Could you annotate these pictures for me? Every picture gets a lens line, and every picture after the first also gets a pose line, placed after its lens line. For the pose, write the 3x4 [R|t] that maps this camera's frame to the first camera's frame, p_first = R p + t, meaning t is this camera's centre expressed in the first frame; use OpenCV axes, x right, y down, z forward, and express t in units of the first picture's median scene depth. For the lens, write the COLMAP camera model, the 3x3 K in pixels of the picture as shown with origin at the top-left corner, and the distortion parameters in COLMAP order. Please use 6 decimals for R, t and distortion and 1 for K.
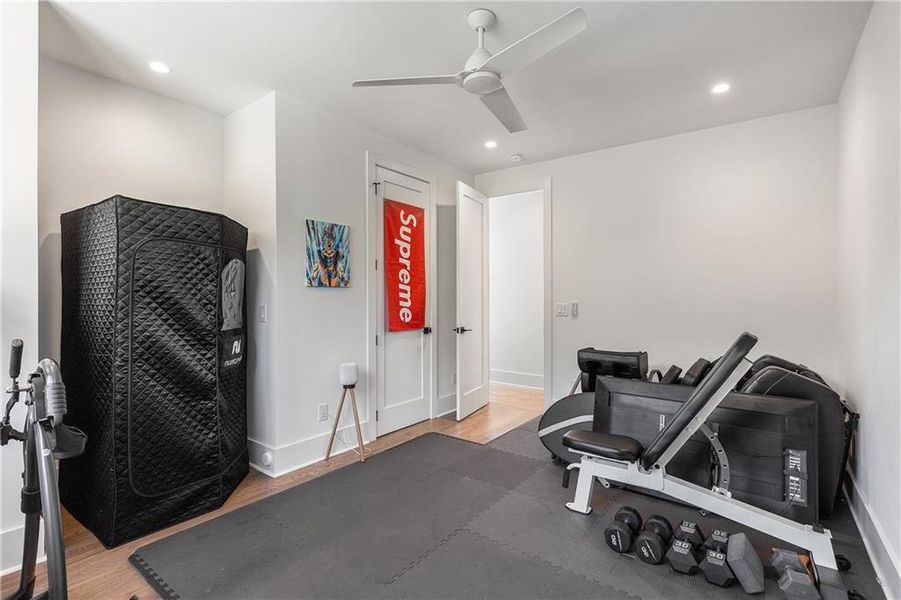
lens RADIAL K [[414.2, 0, 449.2], [0, 414.2, 297.4], [0, 0, 1]] dist [0.001714, -0.000725]
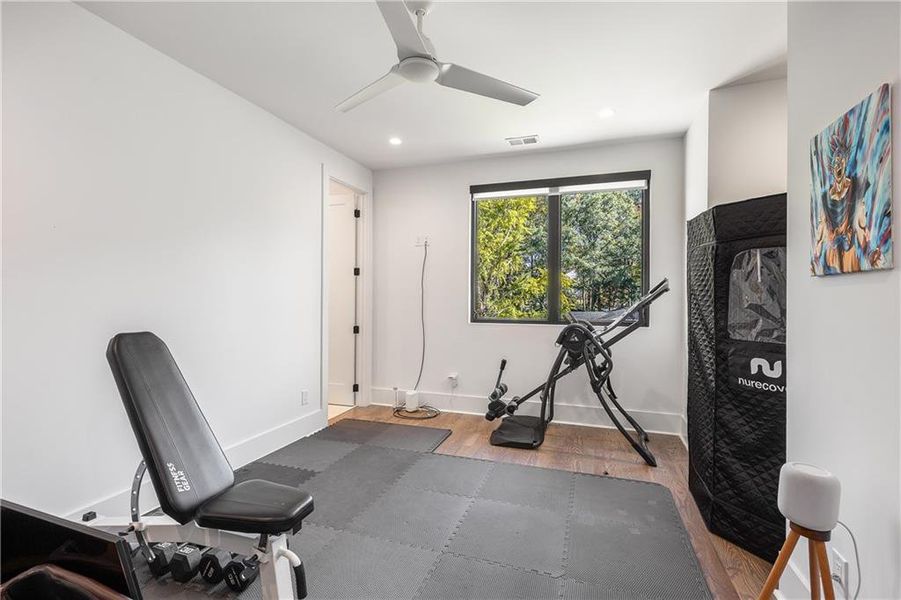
lens RADIAL K [[414.2, 0, 450.4], [0, 414.2, 300.4], [0, 0, 1]] dist [0.001714, -0.000725]
pose [[-0.952890, 0.001098, -0.303315, 0.196939], [0.000032, 0.999994, 0.003519, -0.000983], [0.303317, 0.003344, -0.952884, 1.269412]]
